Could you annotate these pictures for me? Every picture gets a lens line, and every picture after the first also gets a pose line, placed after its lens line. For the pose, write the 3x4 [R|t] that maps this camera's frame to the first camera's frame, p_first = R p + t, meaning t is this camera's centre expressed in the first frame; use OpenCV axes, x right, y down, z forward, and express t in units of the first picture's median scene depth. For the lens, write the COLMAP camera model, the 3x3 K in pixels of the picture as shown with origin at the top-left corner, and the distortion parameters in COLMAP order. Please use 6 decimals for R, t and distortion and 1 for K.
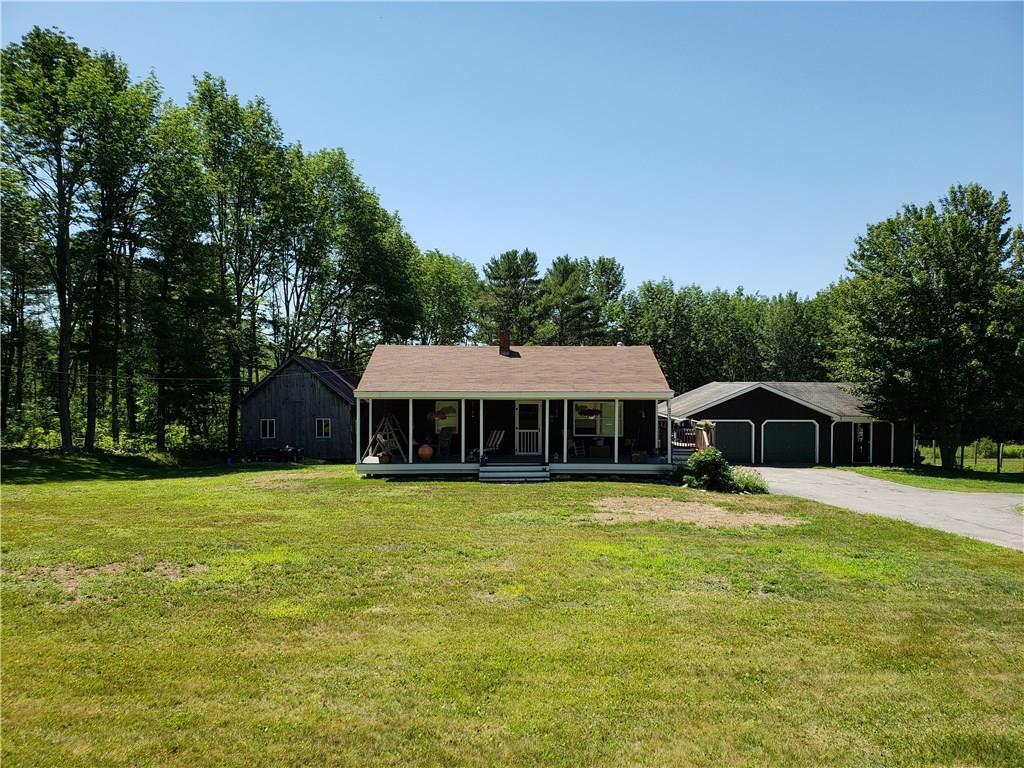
lens RADIAL K [[788.7, 0, 512.0], [0, 788.7, 384.0], [0, 0, 1]] dist [0.104738, 0.000648]
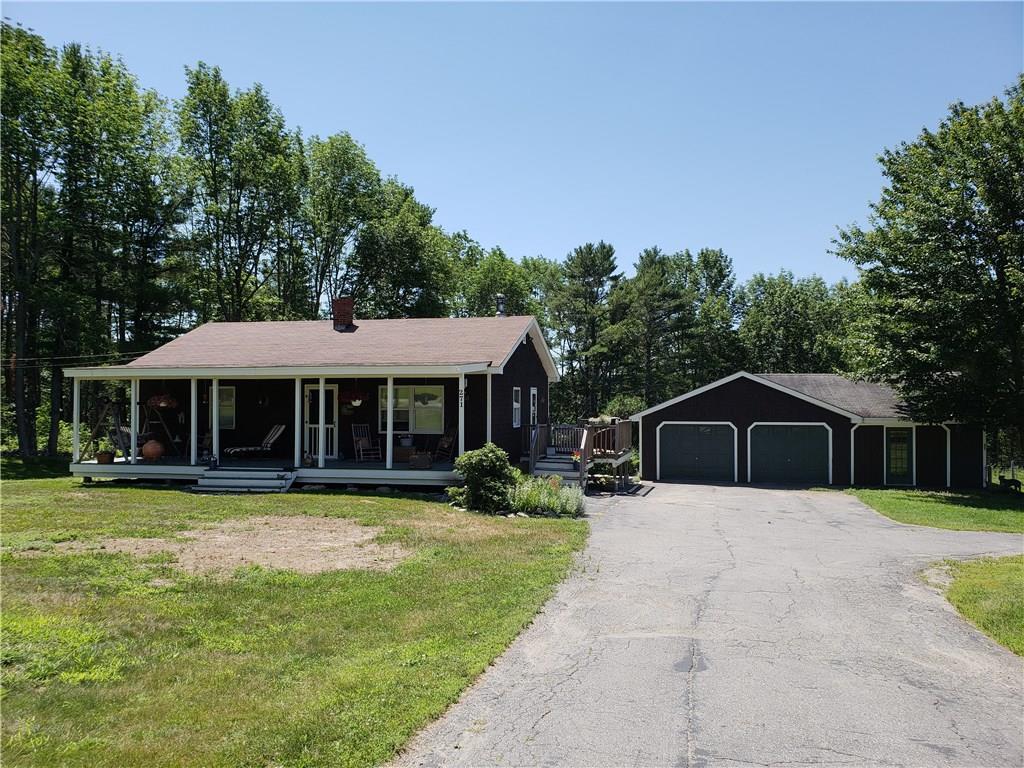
lens RADIAL K [[785.4, 0, 512.0], [0, 785.4, 384.0], [0, 0, 1]] dist [0.065879, -0.003165]
pose [[0.968925, -0.005951, -0.247284, 0.267178], [-0.000894, 0.999620, -0.027562, 0.028648], [0.247354, 0.026927, 0.968551, 0.230014]]
